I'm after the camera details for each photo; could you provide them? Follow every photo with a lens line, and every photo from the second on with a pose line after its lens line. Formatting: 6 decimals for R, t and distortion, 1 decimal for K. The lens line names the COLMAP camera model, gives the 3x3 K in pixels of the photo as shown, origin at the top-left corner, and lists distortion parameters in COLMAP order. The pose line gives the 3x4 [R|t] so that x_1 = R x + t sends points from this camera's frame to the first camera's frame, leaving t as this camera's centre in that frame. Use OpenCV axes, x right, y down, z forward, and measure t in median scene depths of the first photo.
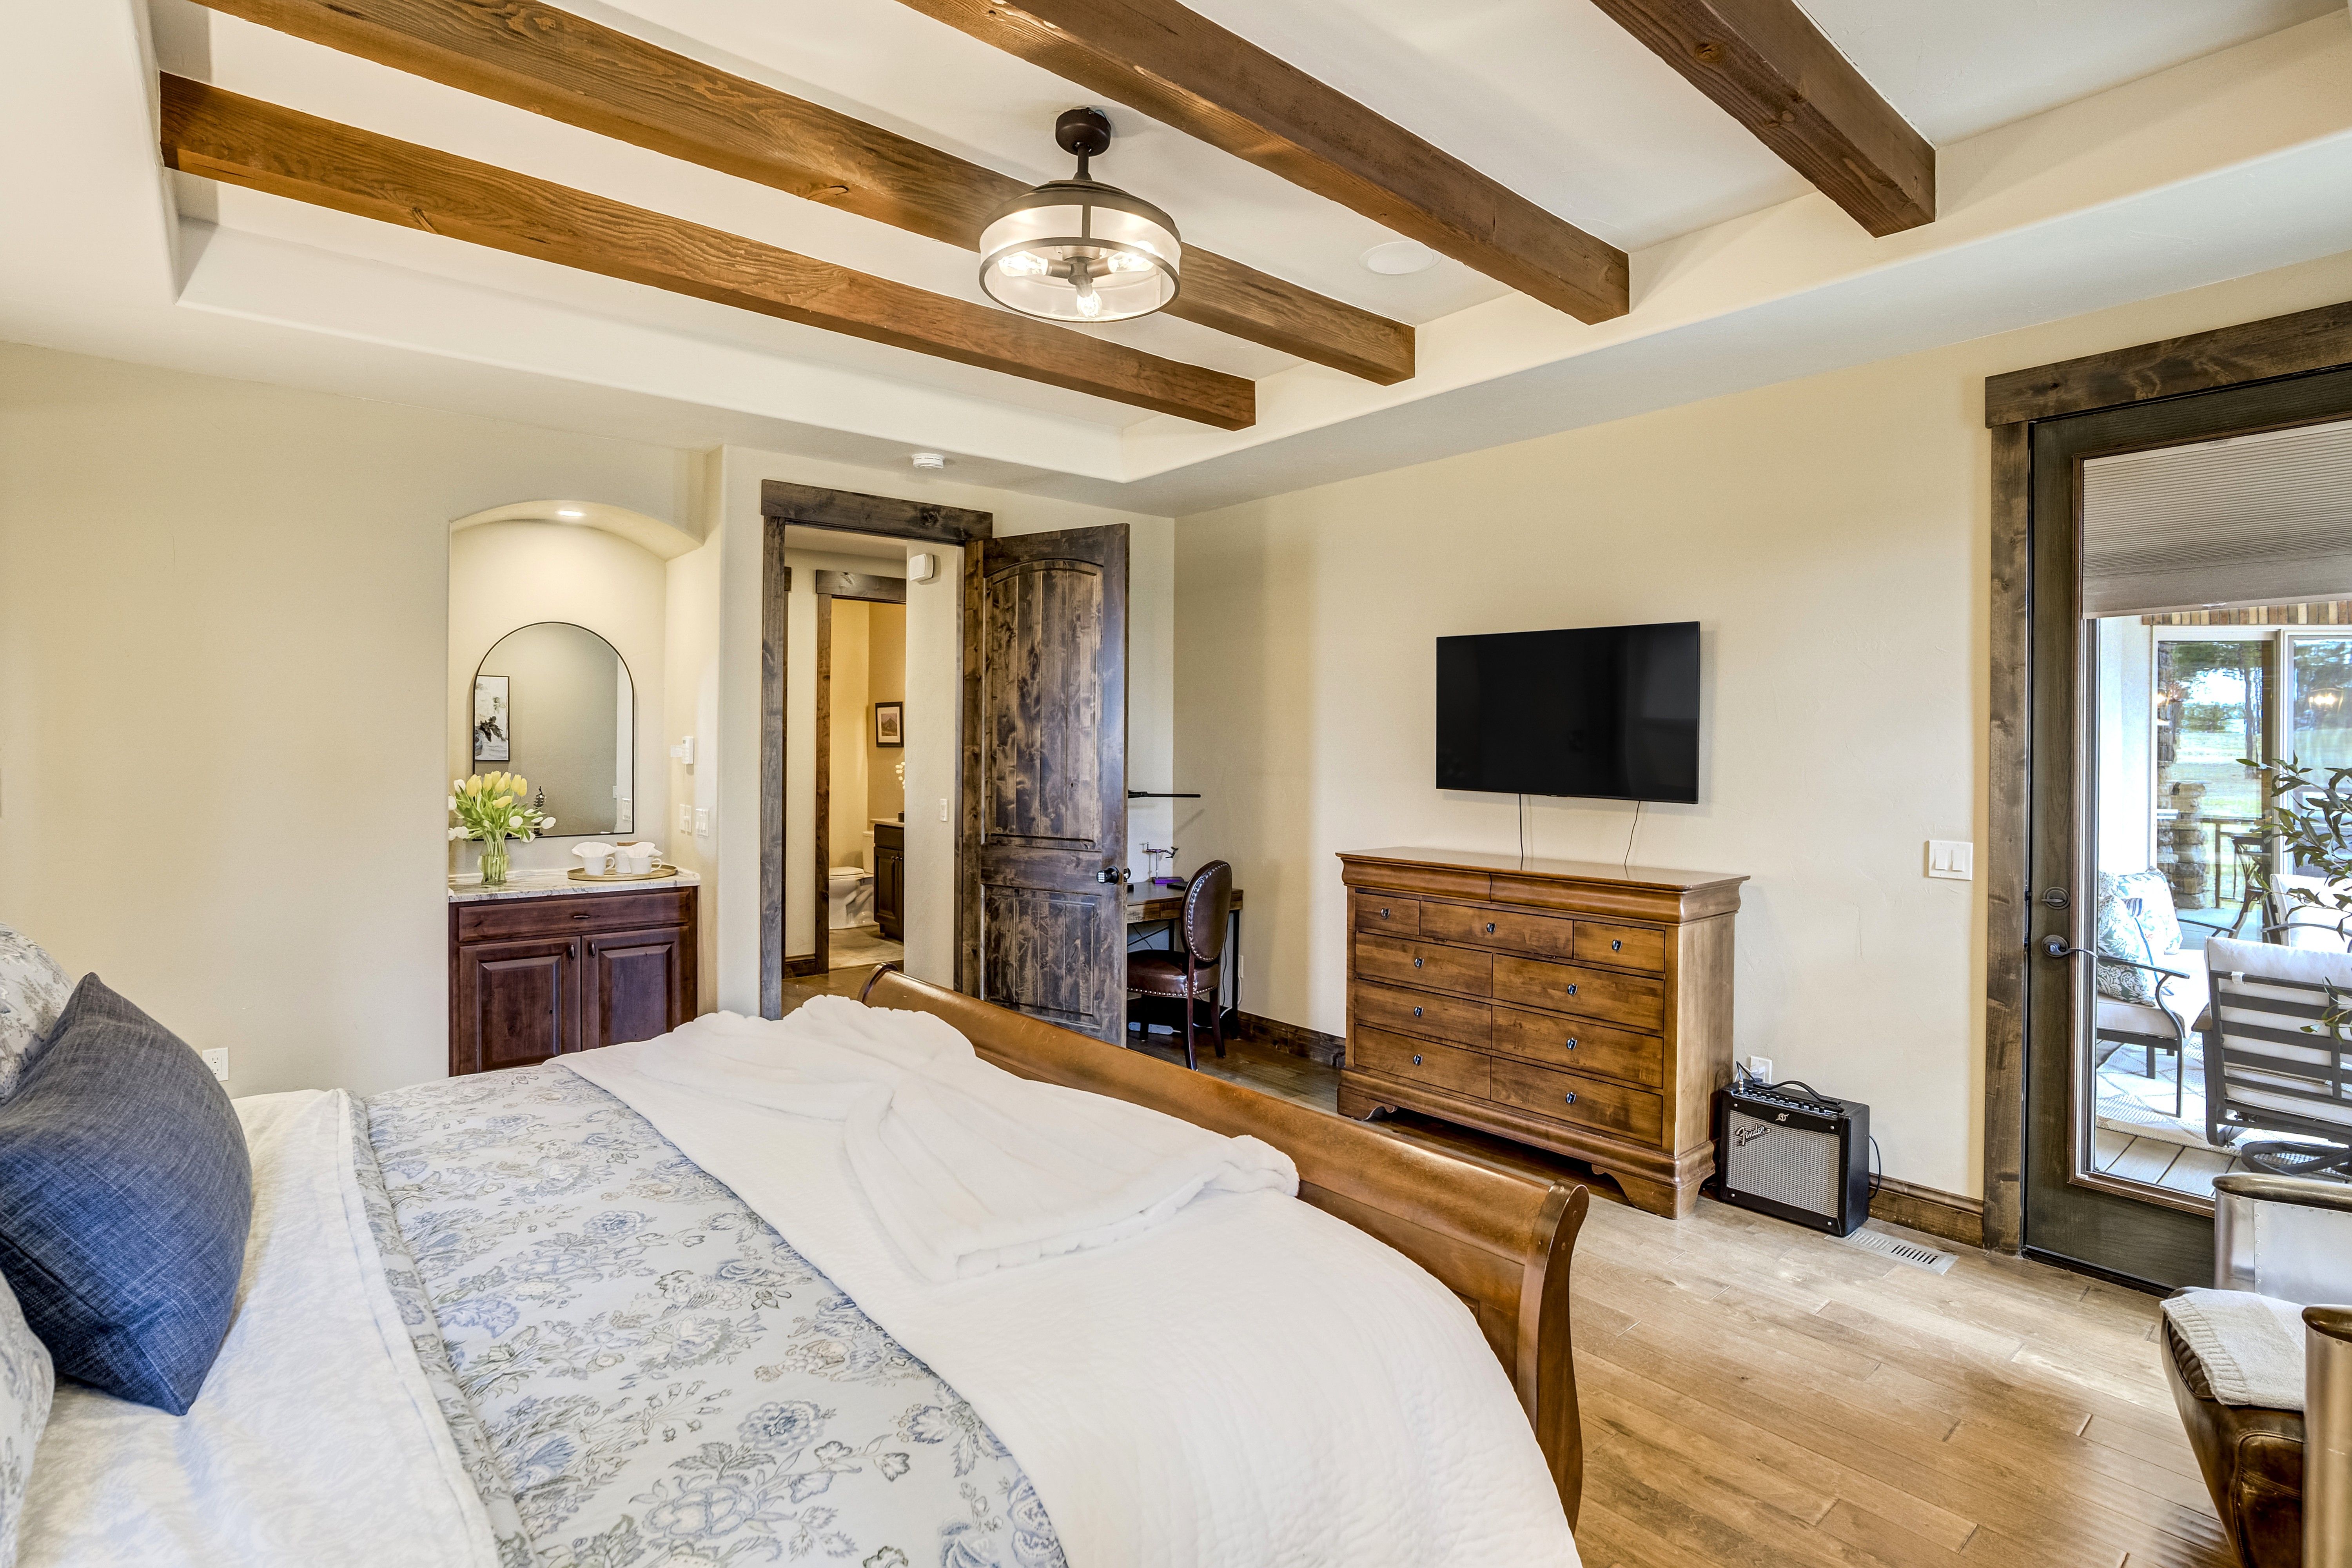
lens RADIAL K [[1119.5, 0, 1171.1], [0, 1119.5, 771.1], [0, 0, 1]] dist [-0.000985, -0.000181]
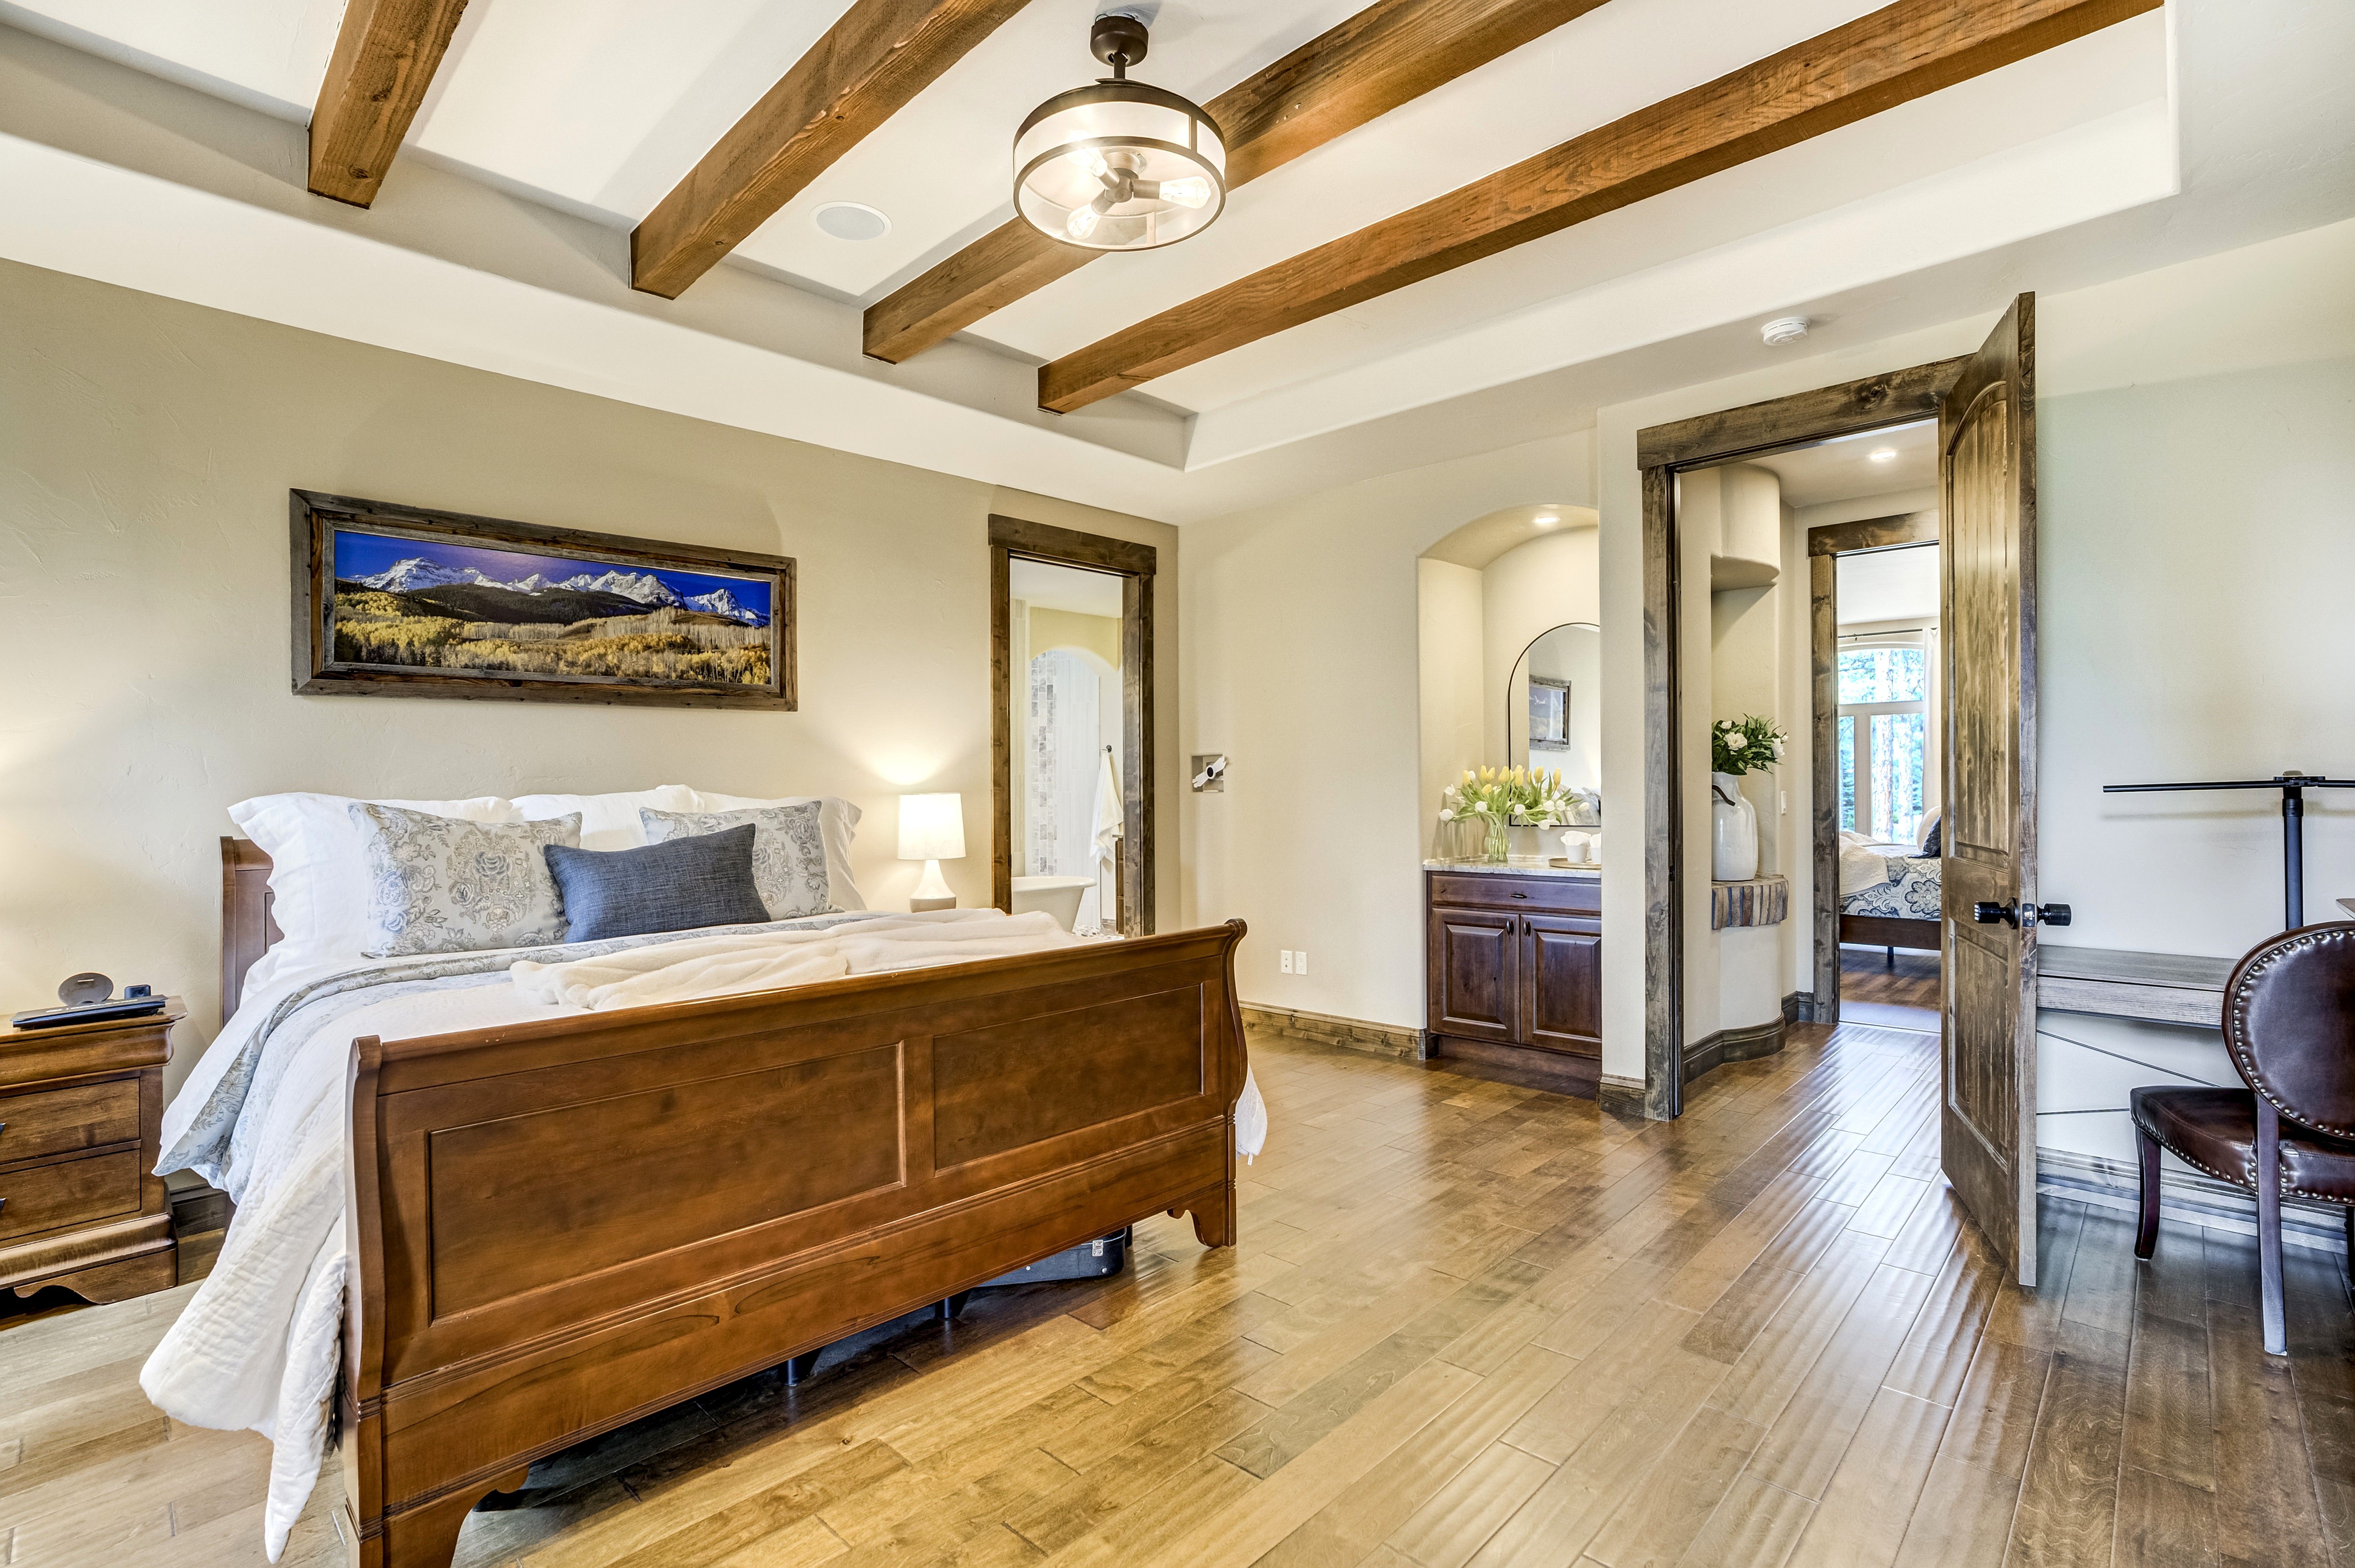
lens RADIAL K [[1120.8, 0, 1172.6], [0, 1120.8, 771.1], [0, 0, 1]] dist [-0.000985, -0.000181]
pose [[0.132687, -0.025287, -0.990835, 0.497556], [-0.017239, 0.999464, -0.027816, 0.047596], [0.991008, 0.020772, 0.132180, 0.543082]]
